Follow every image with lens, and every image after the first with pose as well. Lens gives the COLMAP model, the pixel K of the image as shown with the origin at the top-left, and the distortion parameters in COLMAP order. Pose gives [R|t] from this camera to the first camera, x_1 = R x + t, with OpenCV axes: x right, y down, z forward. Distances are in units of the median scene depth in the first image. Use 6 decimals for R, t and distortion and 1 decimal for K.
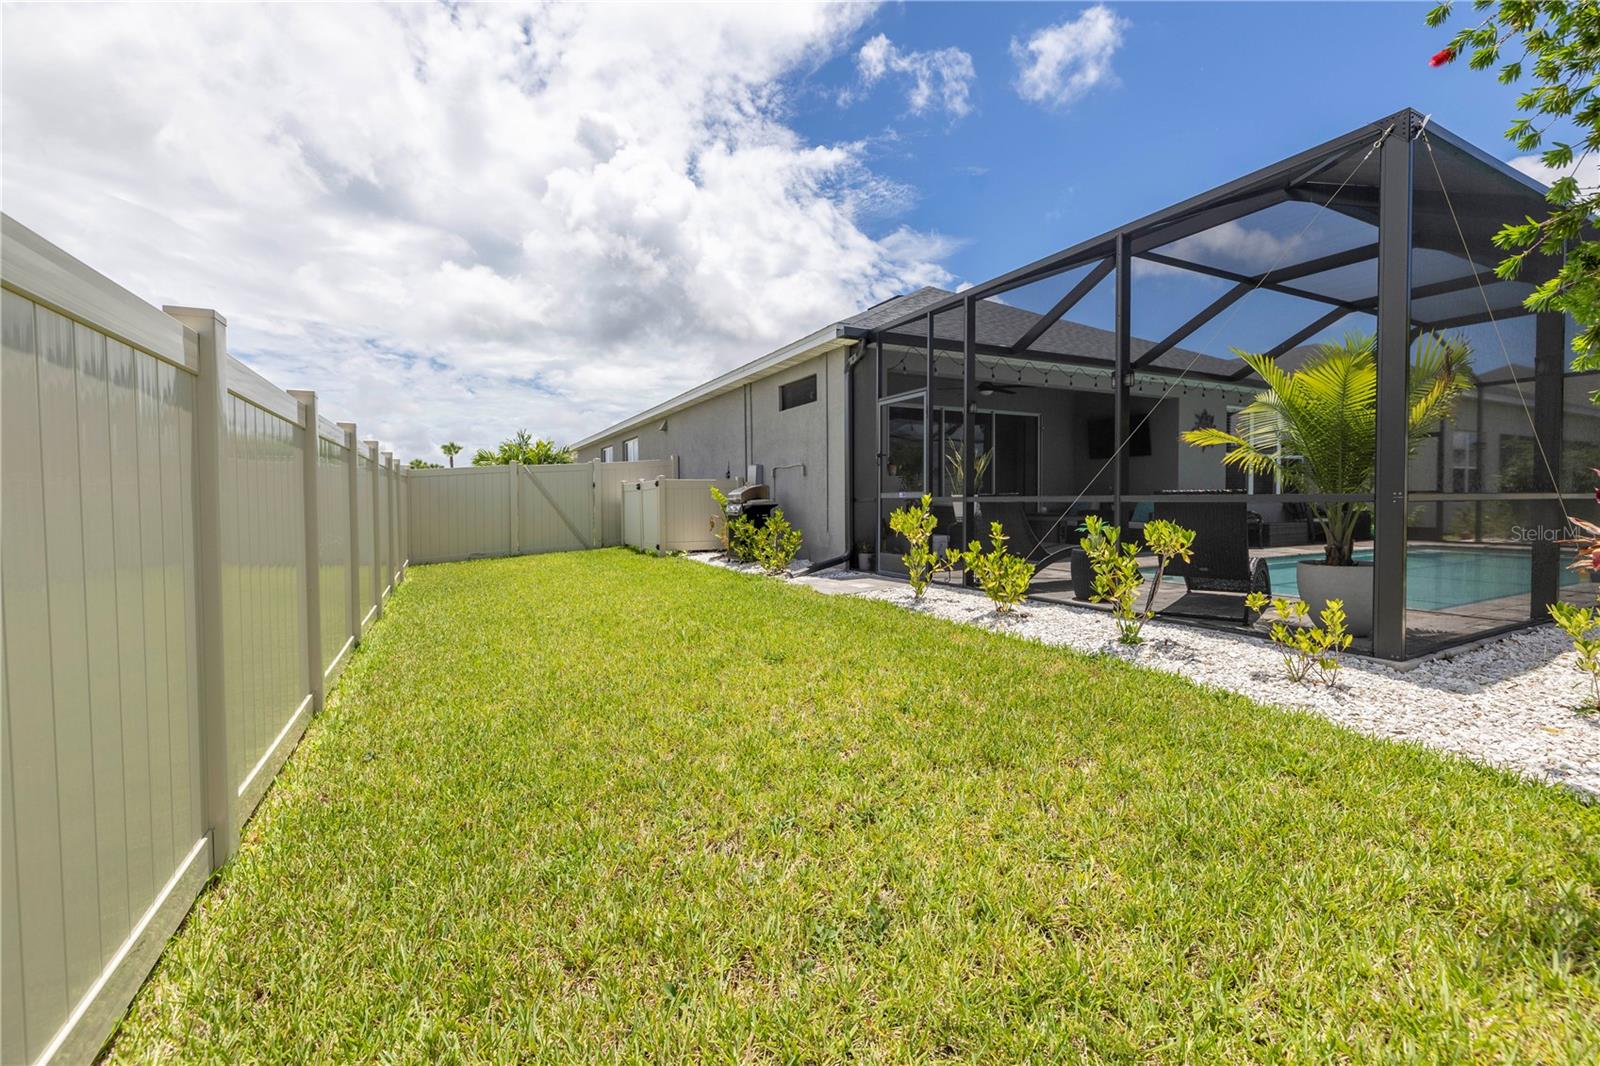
lens RADIAL K [[675.3, 0, 795.4], [0, 675.3, 544.2], [0, 0, 1]] dist [0.003288, -0.000928]
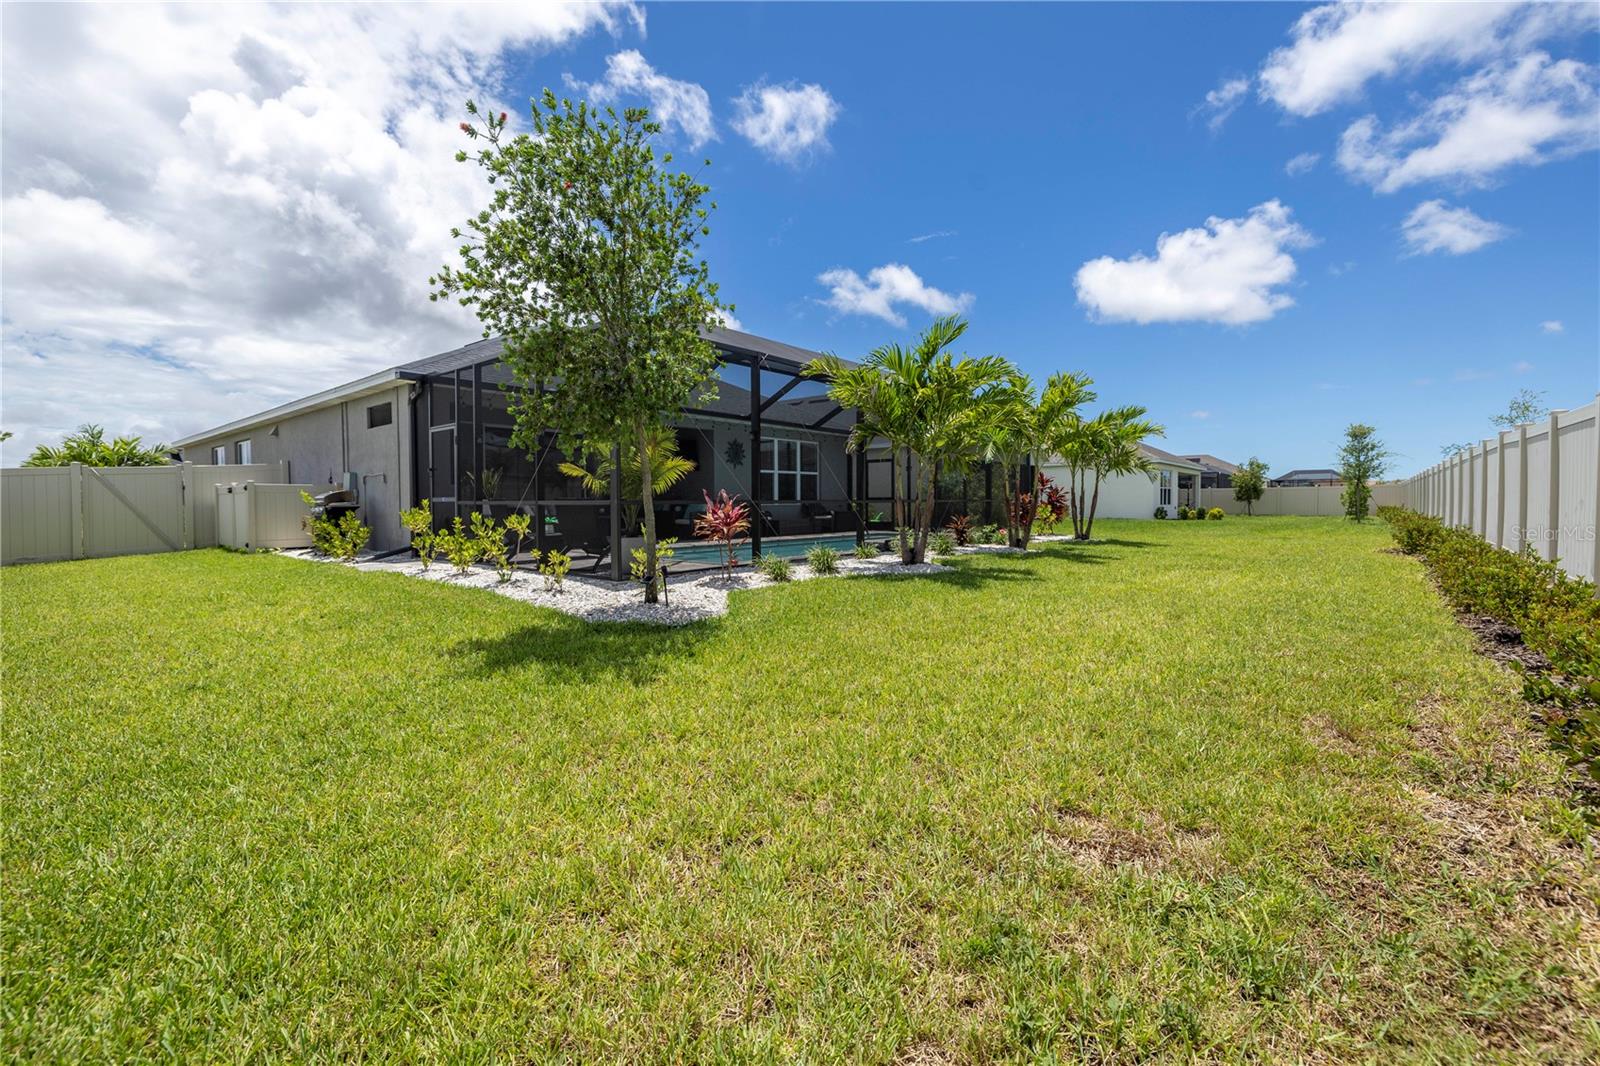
lens RADIAL K [[675.3, 0, 806.5], [0, 675.3, 526.1], [0, 0, 1]] dist [0.003288, -0.000928]
pose [[0.920924, -0.011149, 0.389583, 0.174521], [0.023080, 0.999397, -0.025956, 0.019218], [-0.389058, 0.032895, 0.920626, -0.311460]]
